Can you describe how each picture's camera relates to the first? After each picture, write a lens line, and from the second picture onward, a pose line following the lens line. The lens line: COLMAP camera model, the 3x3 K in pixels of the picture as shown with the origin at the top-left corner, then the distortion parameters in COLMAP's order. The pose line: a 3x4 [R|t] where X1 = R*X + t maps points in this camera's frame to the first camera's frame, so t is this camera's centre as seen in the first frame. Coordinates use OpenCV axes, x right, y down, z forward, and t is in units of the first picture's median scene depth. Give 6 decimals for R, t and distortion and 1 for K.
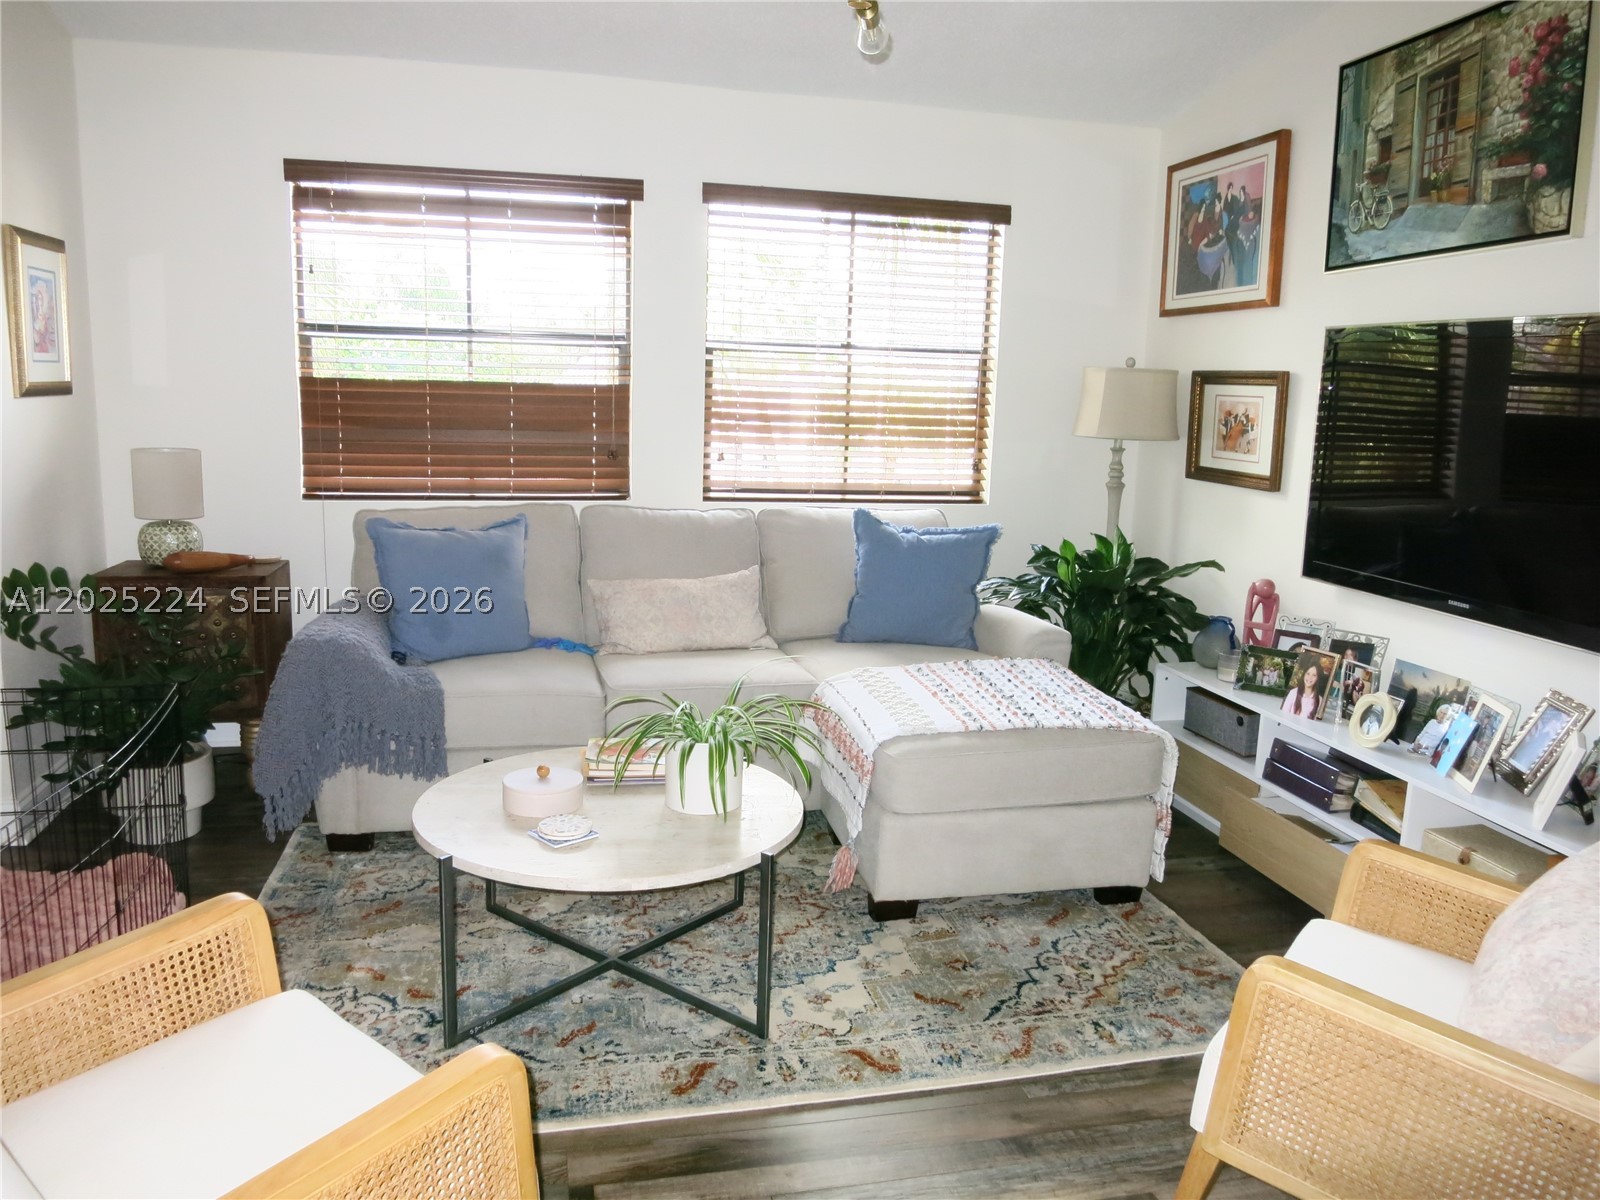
lens RADIAL K [[1151.3, 0, 800.0], [0, 1151.3, 600.0], [0, 0, 1]] dist [-0.048255, 0.001000]
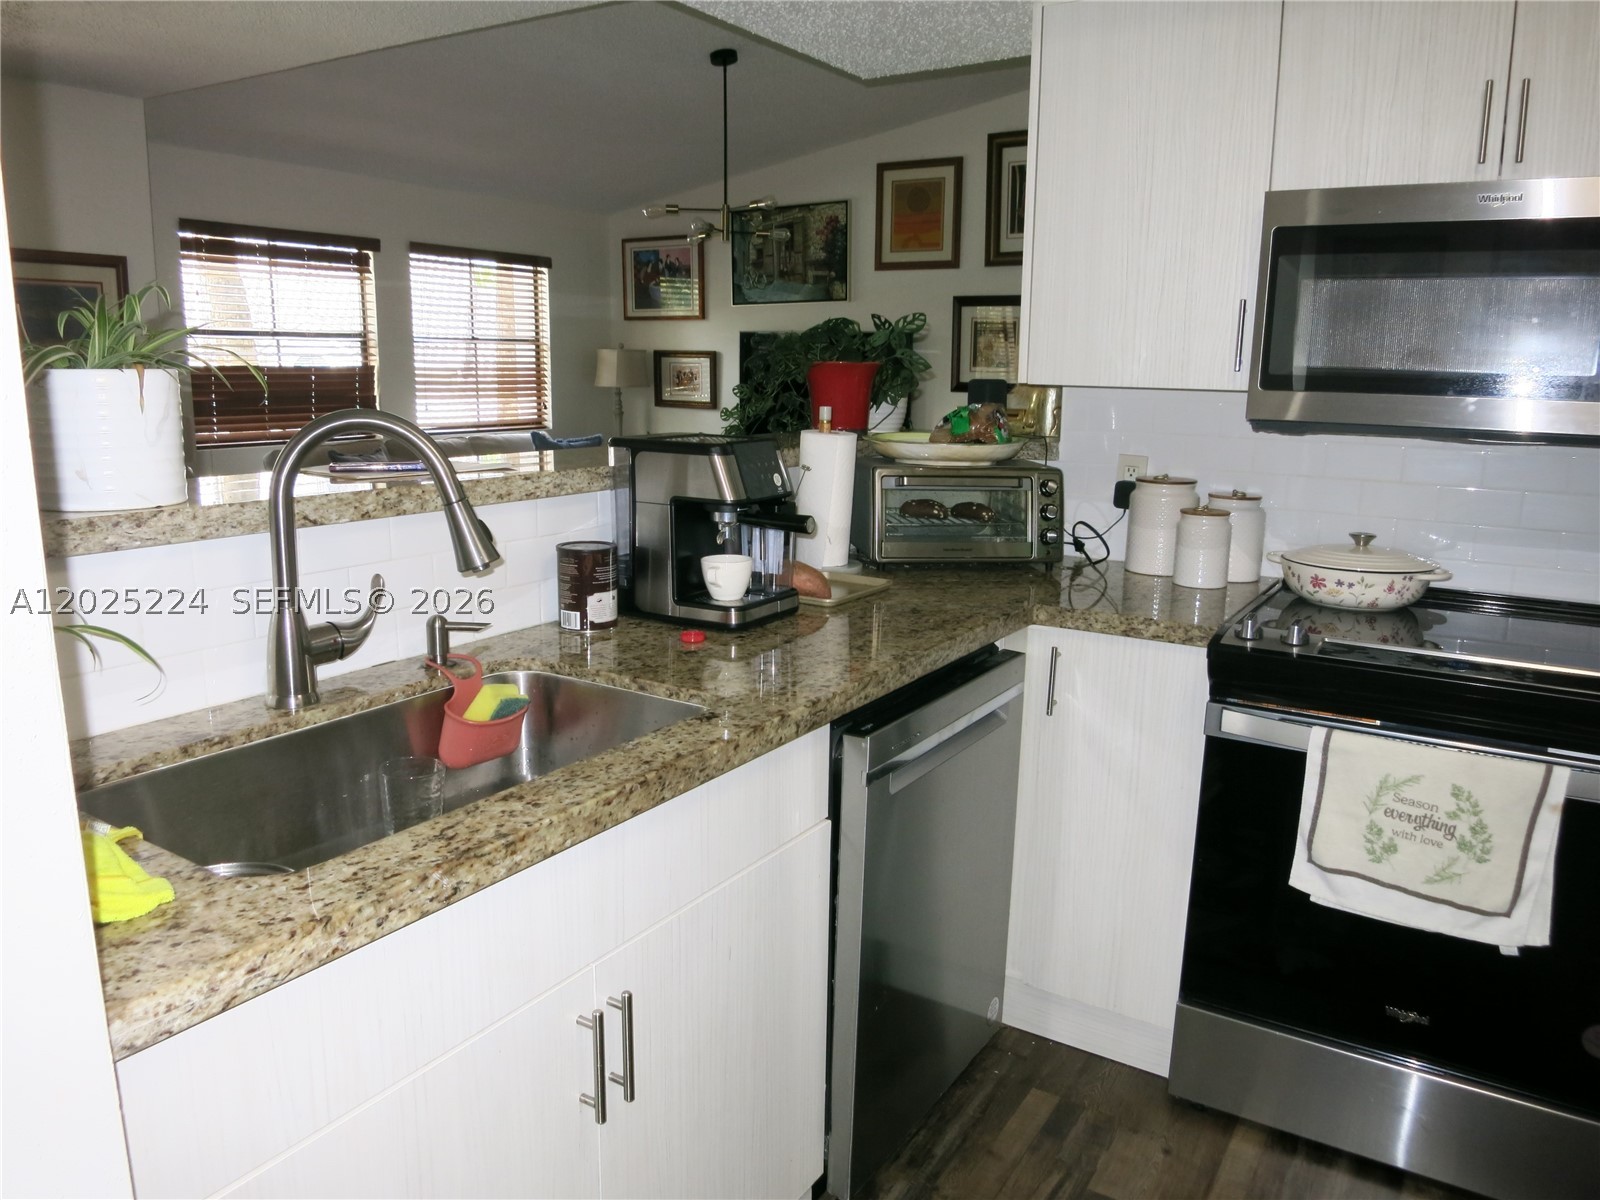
lens RADIAL K [[1151.3, 0, 800.0], [0, 1151.3, 600.0], [0, 0, 1]] dist [-0.048255, 0.001000]
pose [[0.717020, -0.159785, 0.678492, -0.933417], [0.132700, 0.986861, 0.092171, 0.074047], [-0.684305, 0.023947, 0.728802, -0.613150]]
